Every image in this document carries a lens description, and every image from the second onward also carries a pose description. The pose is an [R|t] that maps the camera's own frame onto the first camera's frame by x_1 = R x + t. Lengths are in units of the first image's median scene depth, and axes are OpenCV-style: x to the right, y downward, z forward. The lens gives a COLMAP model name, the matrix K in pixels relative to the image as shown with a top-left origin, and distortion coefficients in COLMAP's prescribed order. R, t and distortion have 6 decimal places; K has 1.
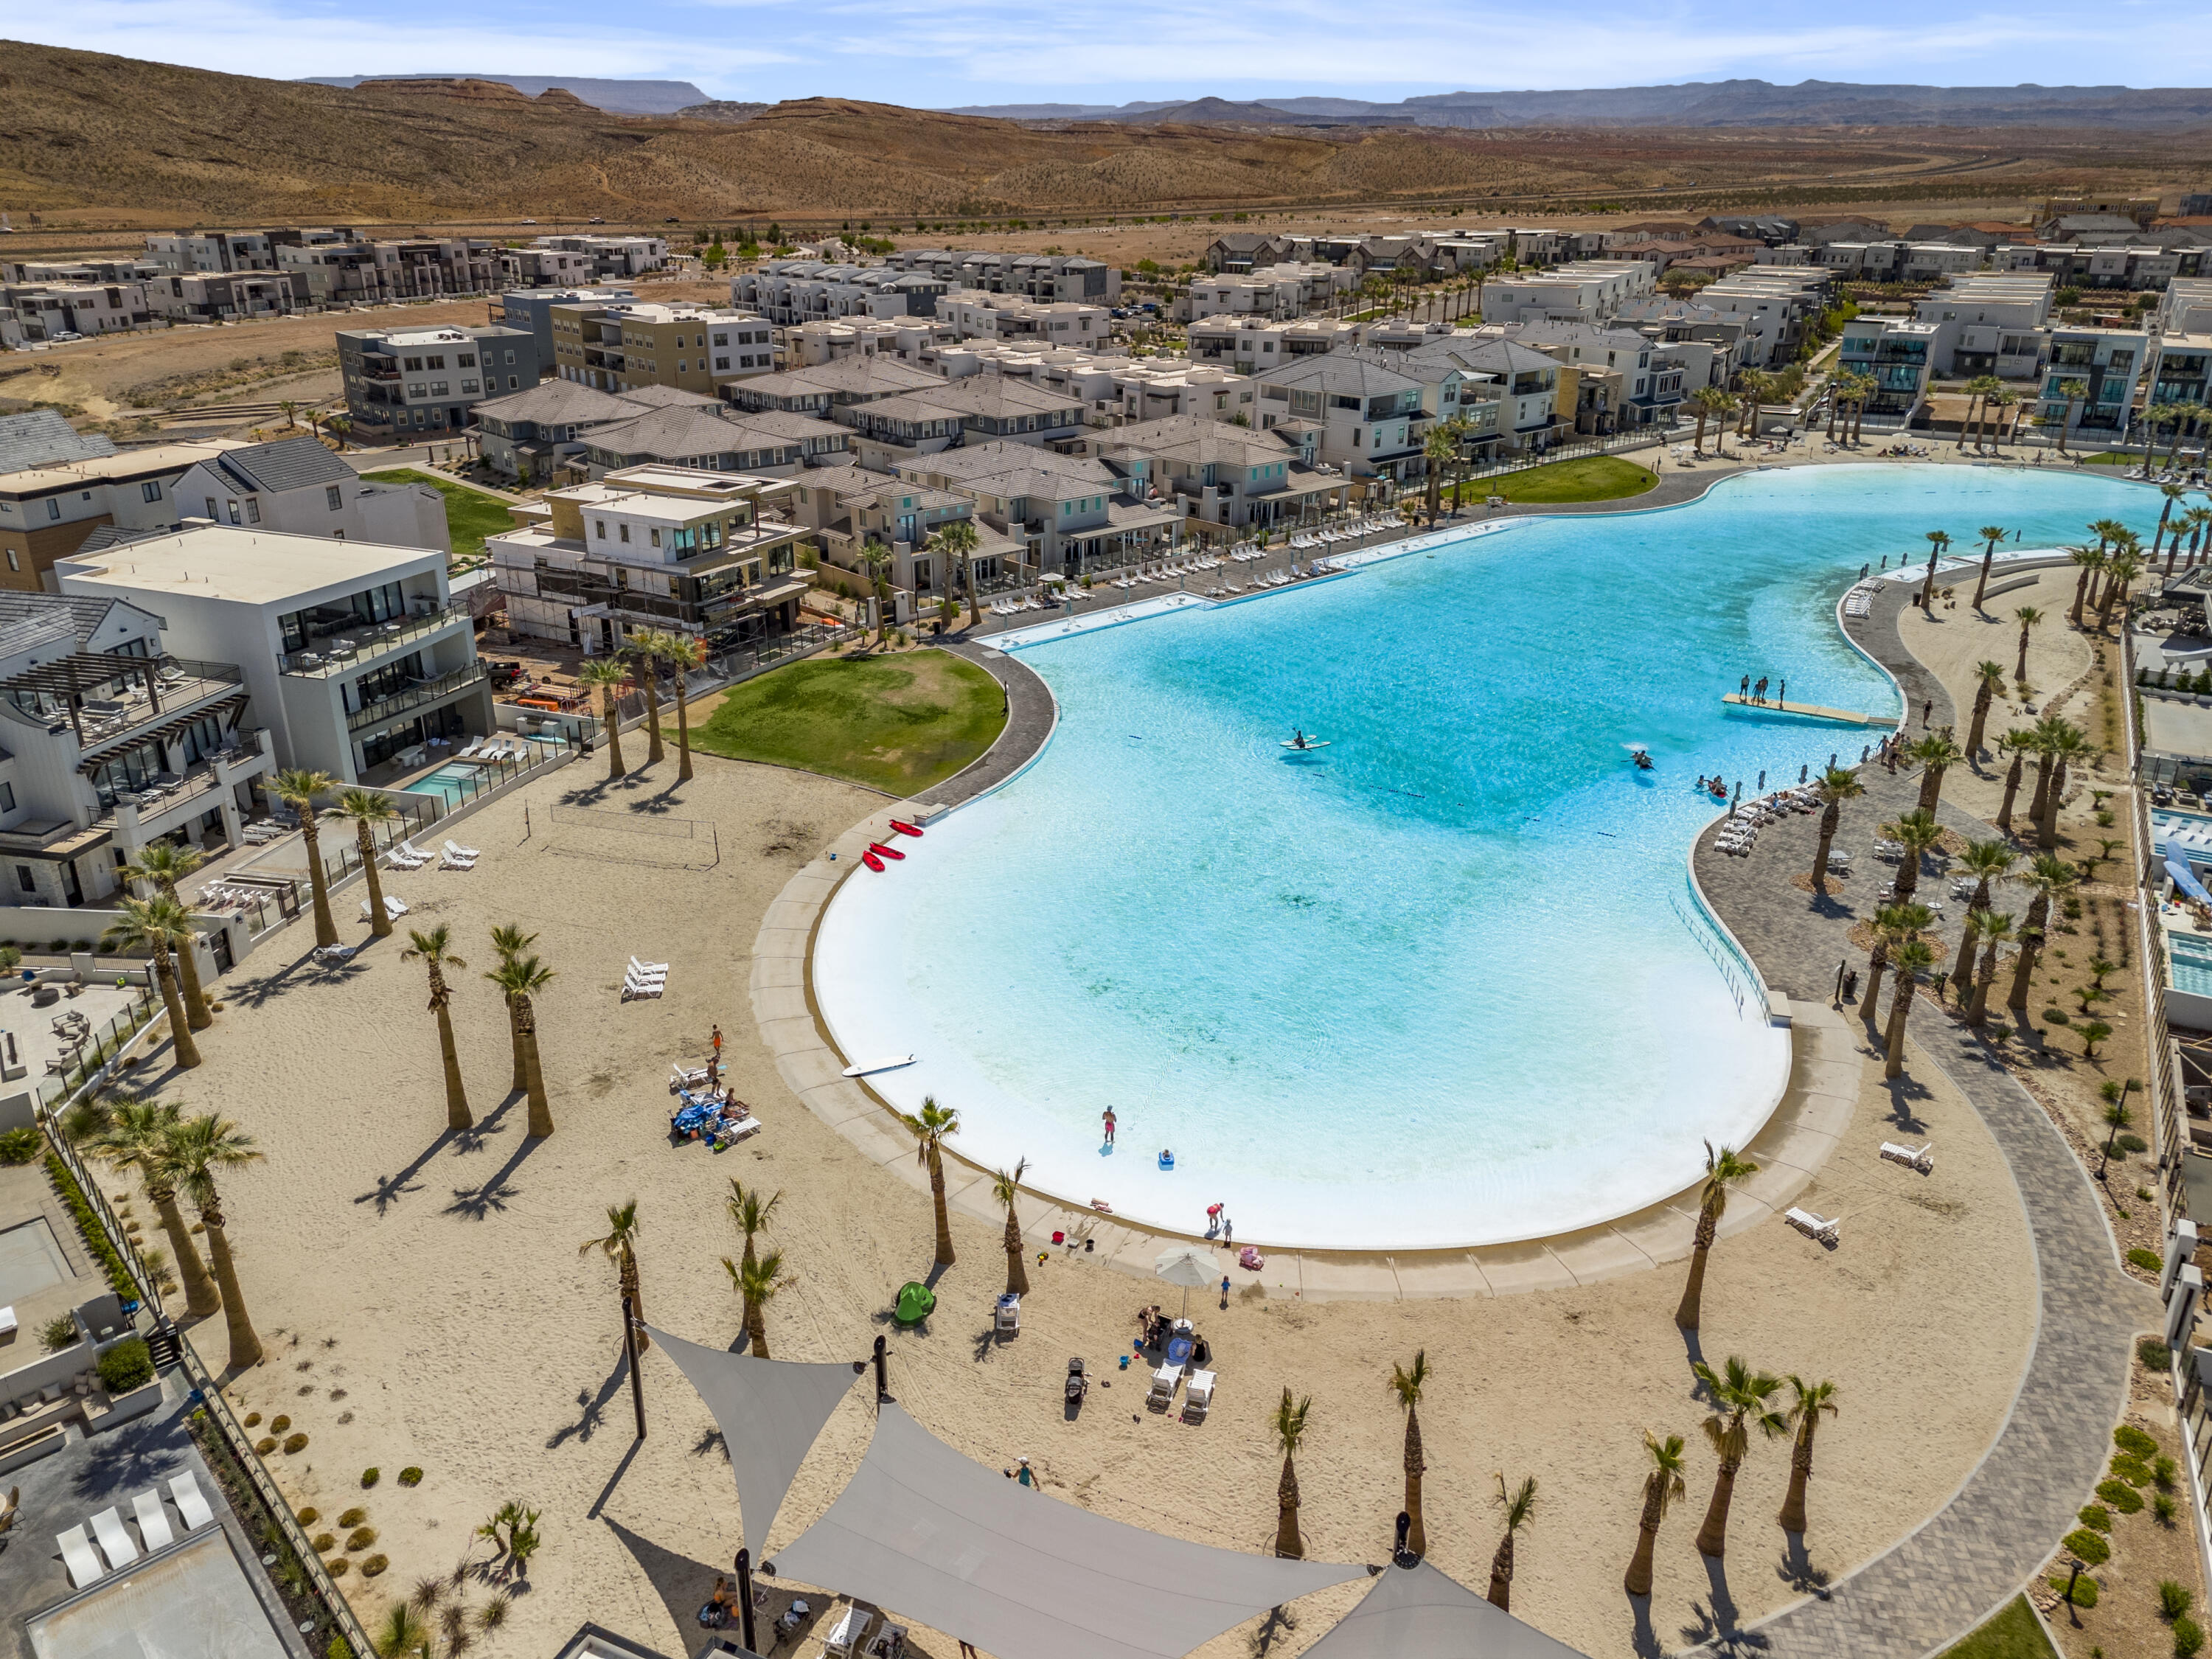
lens RADIAL K [[1612.4, 0, 1106.0], [0, 1612.4, 829.5], [0, 0, 1]] dist [0.067437, -0.056579]
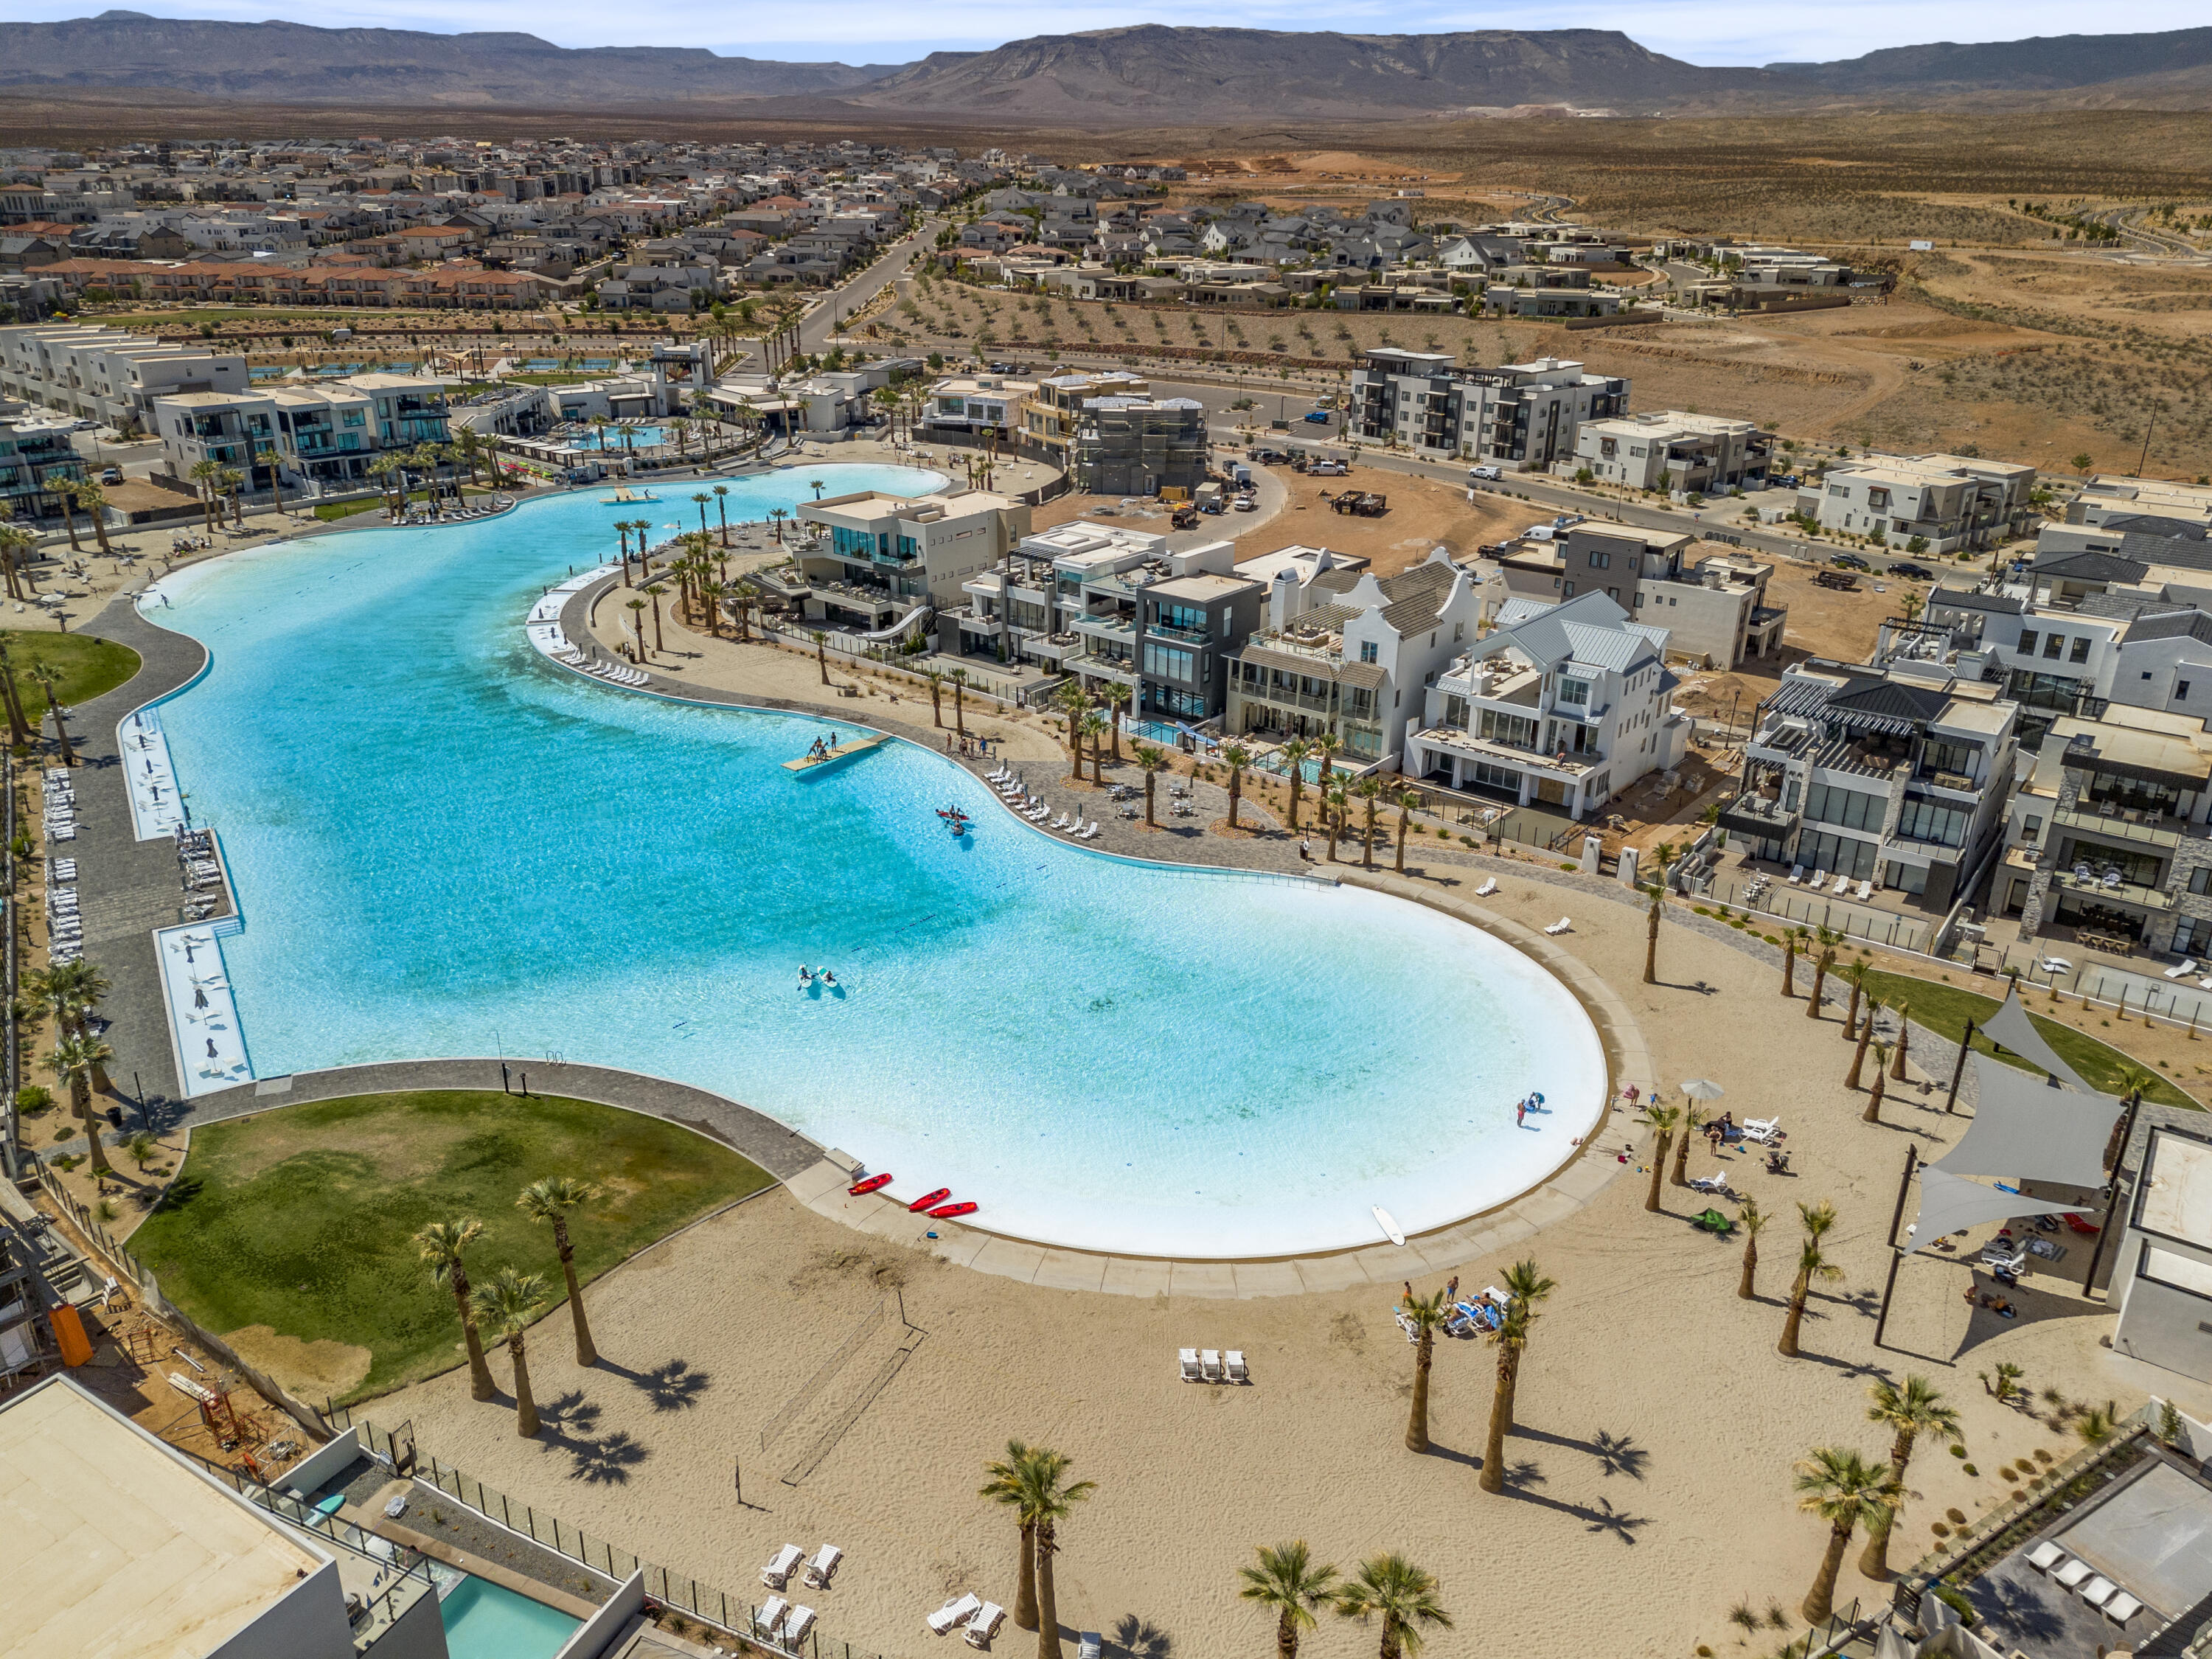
lens RADIAL K [[1612.4, 0, 1106.0], [0, 1612.4, 829.5], [0, 0, 1]] dist [0.067437, -0.056579]
pose [[0.184742, -0.390353, 0.901940, -0.792156], [0.374672, 0.876402, 0.302558, -0.375771], [-0.908566, 0.282036, 0.308162, 0.529907]]
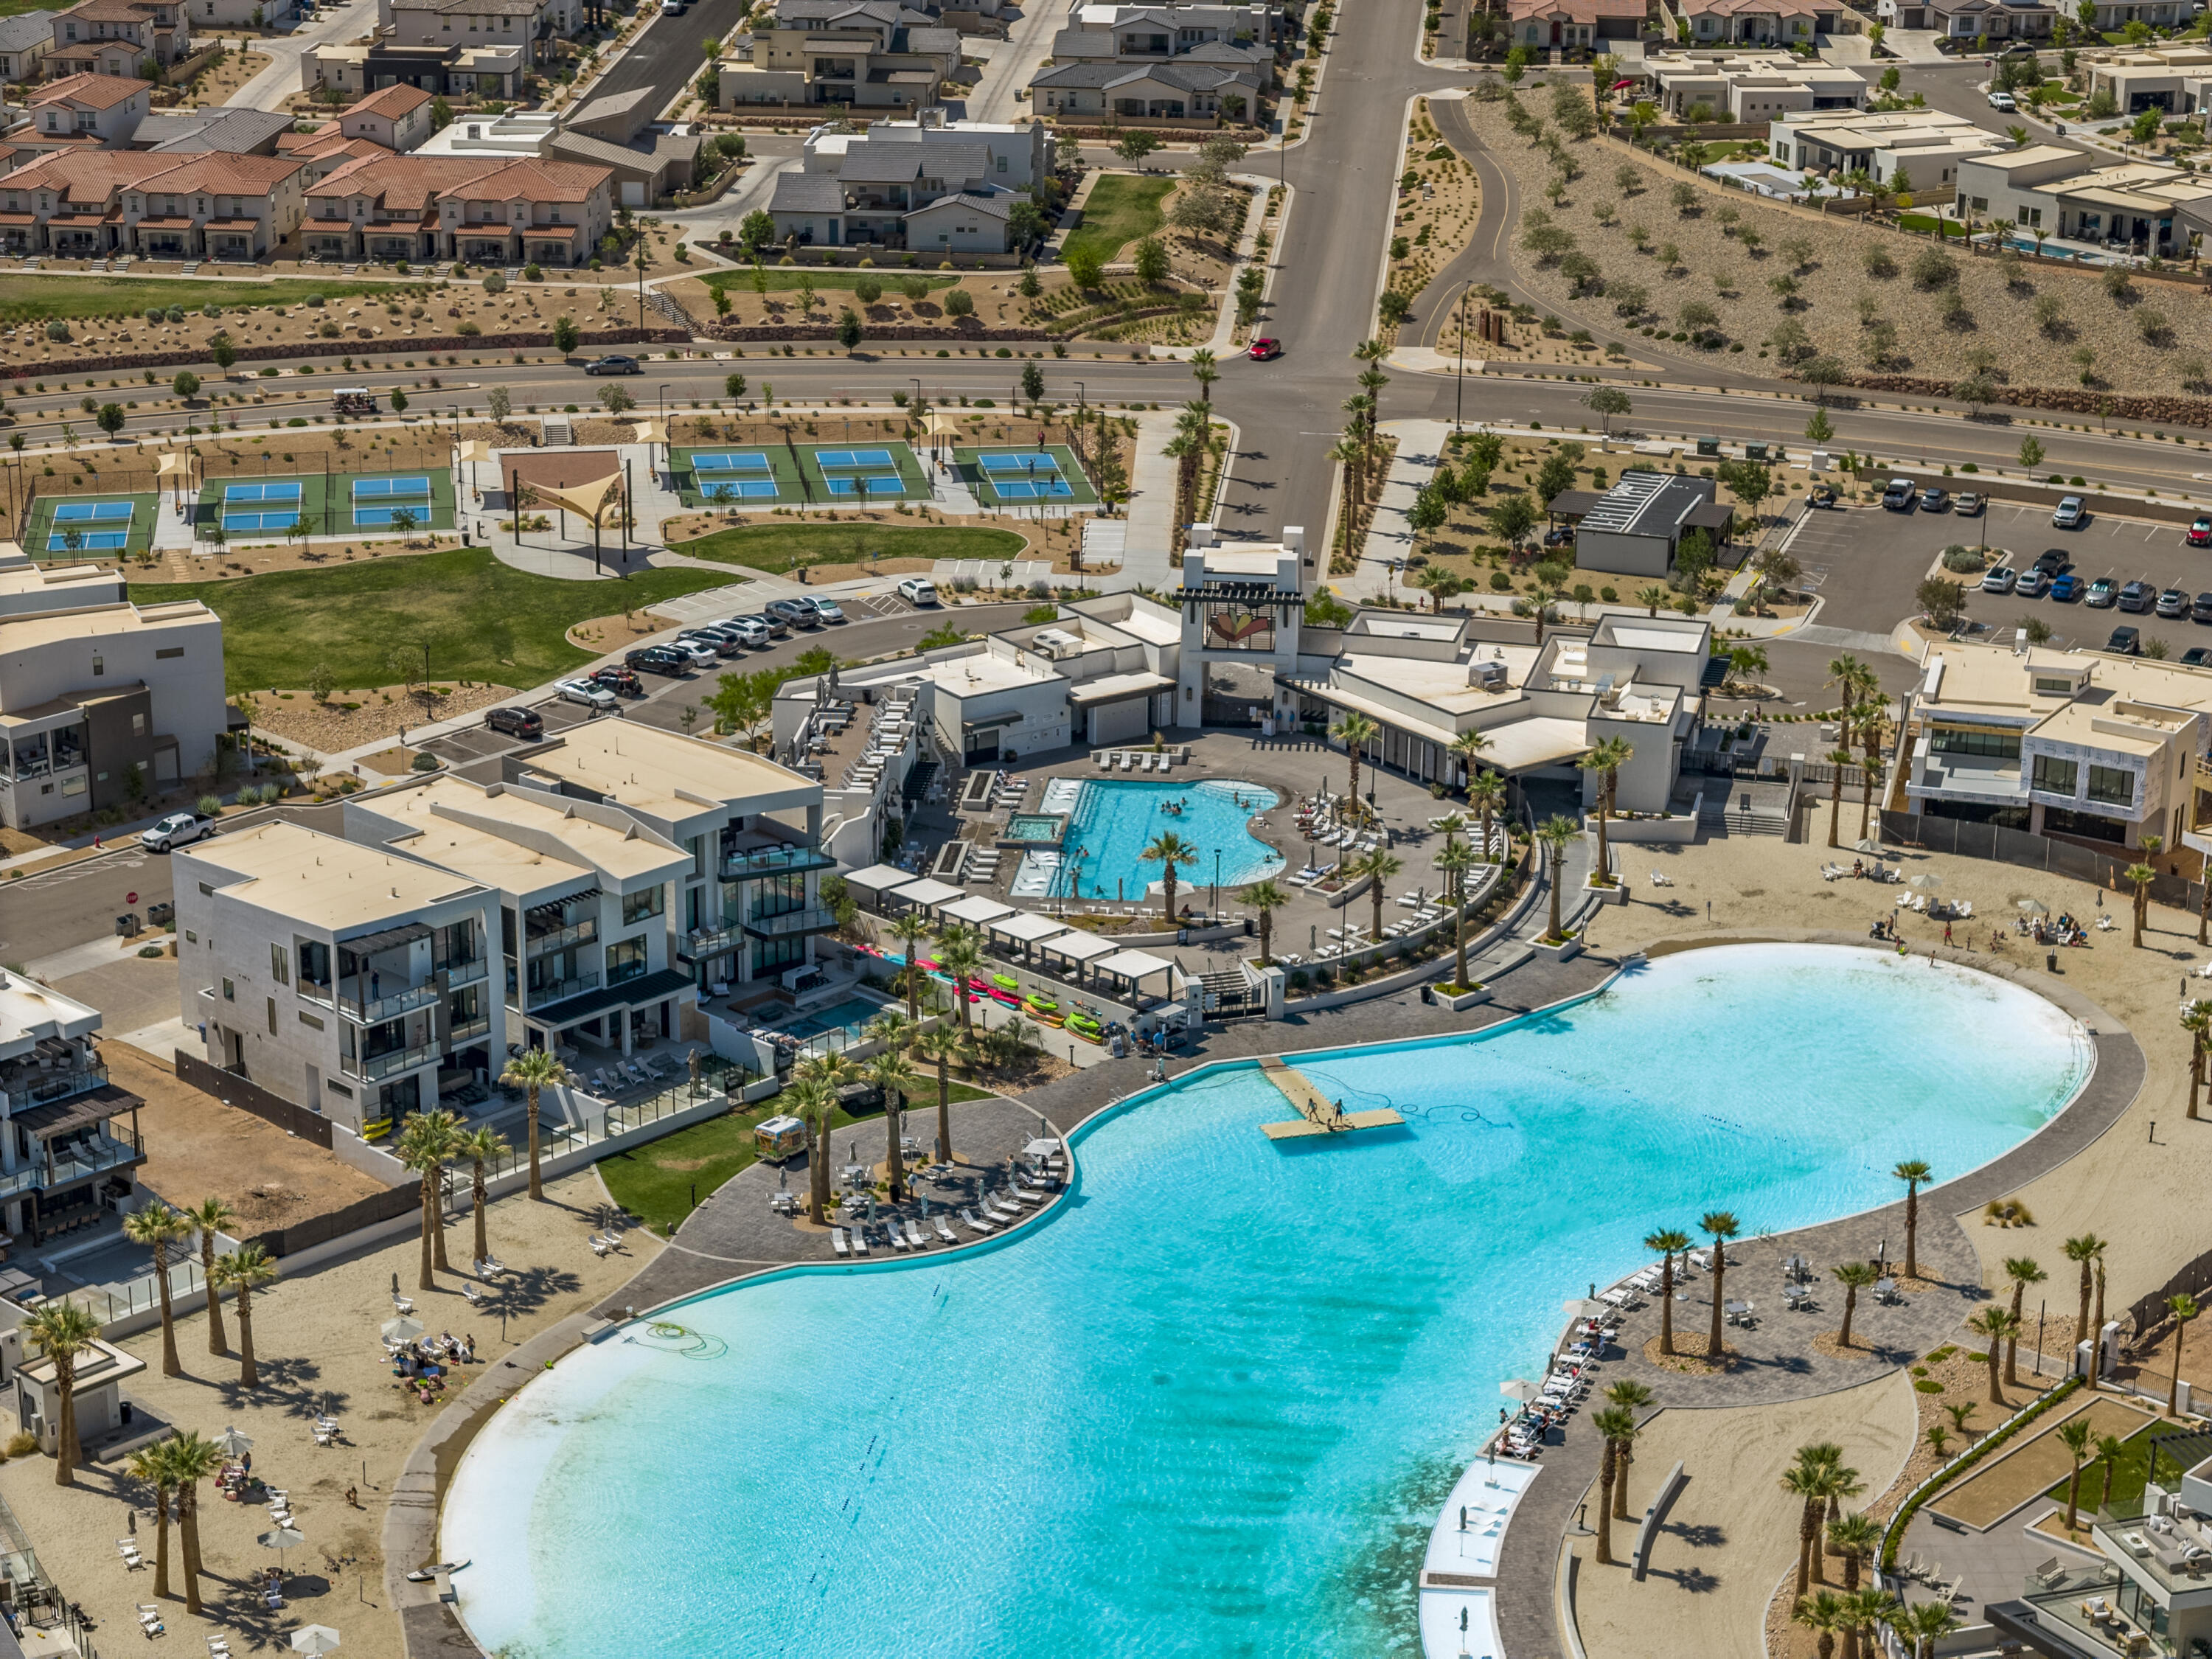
lens RADIAL K [[4429.5, 0, 1106.0], [0, 4429.5, 829.5], [0, 0, 1]] dist [-0.265535, 1.524782]
pose [[0.250809, -0.328339, 0.910653, -0.859393], [0.370886, 0.901531, 0.222901, -1.129719], [-0.894169, 0.281842, 0.347889, 0.969675]]
